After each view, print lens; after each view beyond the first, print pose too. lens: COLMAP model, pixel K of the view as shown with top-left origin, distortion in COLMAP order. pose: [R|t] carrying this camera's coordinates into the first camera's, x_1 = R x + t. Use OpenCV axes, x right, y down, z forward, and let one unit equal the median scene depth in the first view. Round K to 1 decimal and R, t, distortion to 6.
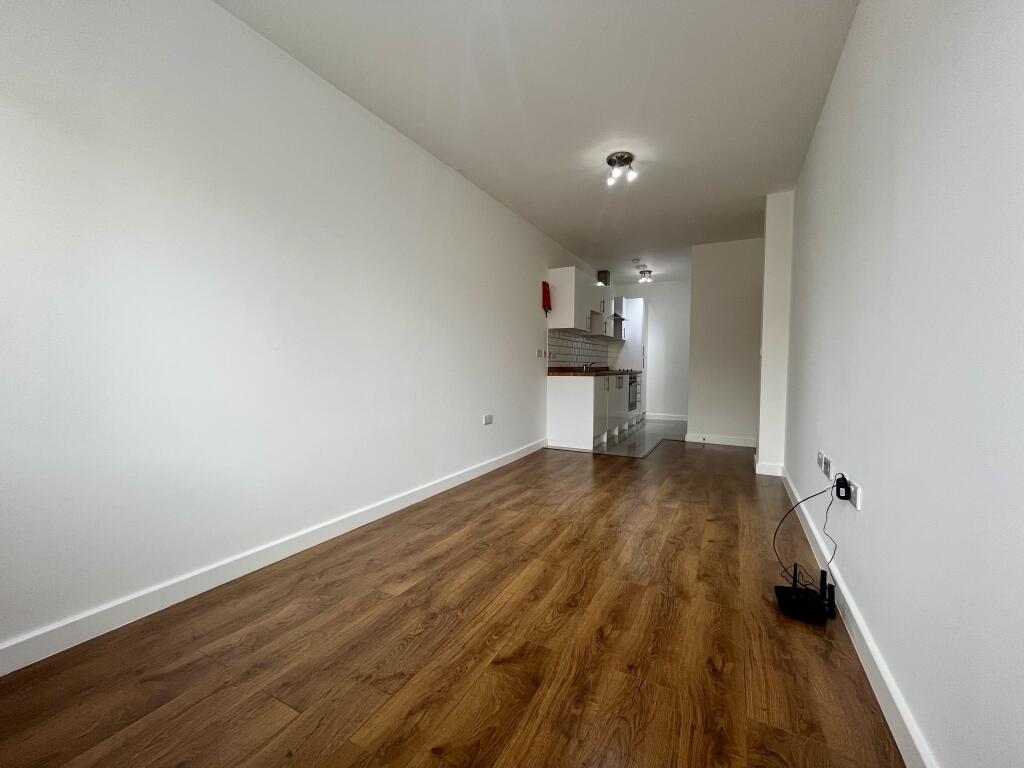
lens RADIAL K [[421.7, 0, 514.1], [0, 421.7, 384.3], [0, 0, 1]] dist [0.002896, 0.000431]
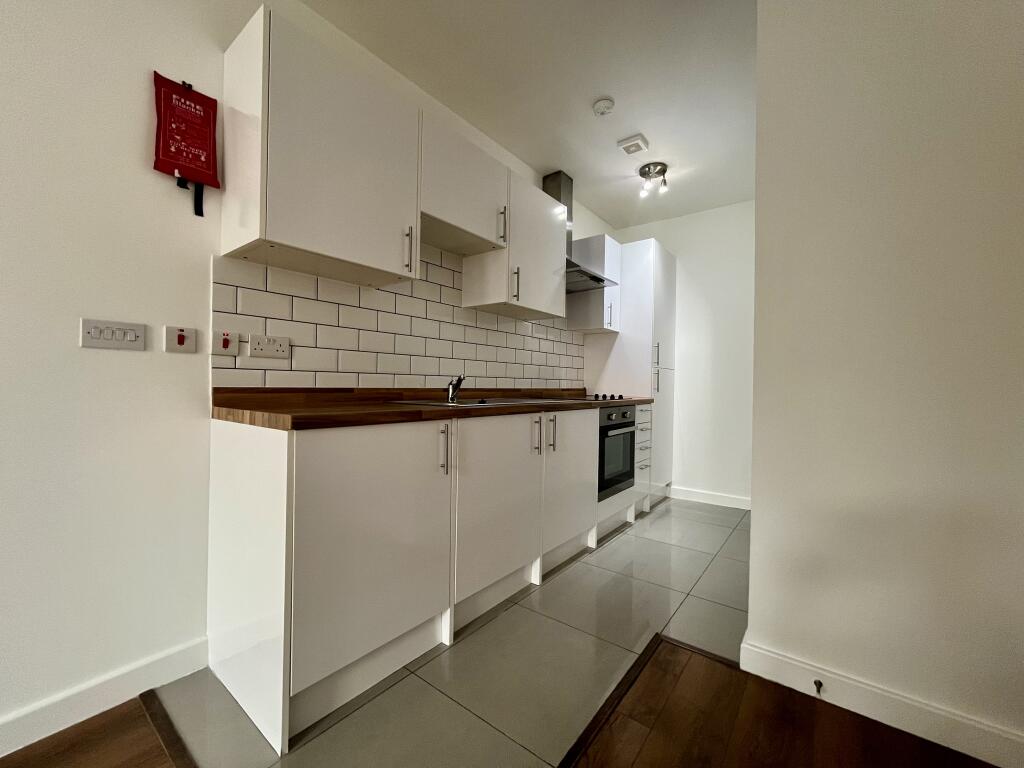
lens RADIAL K [[421.7, 0, 513.6], [0, 421.7, 385.7], [0, 0, 1]] dist [0.002896, 0.000431]
pose [[0.985072, 0.007809, -0.171967, 0.245872], [-0.015225, 0.999008, -0.041848, -0.024669], [0.171470, 0.043842, 0.984213, 0.558369]]
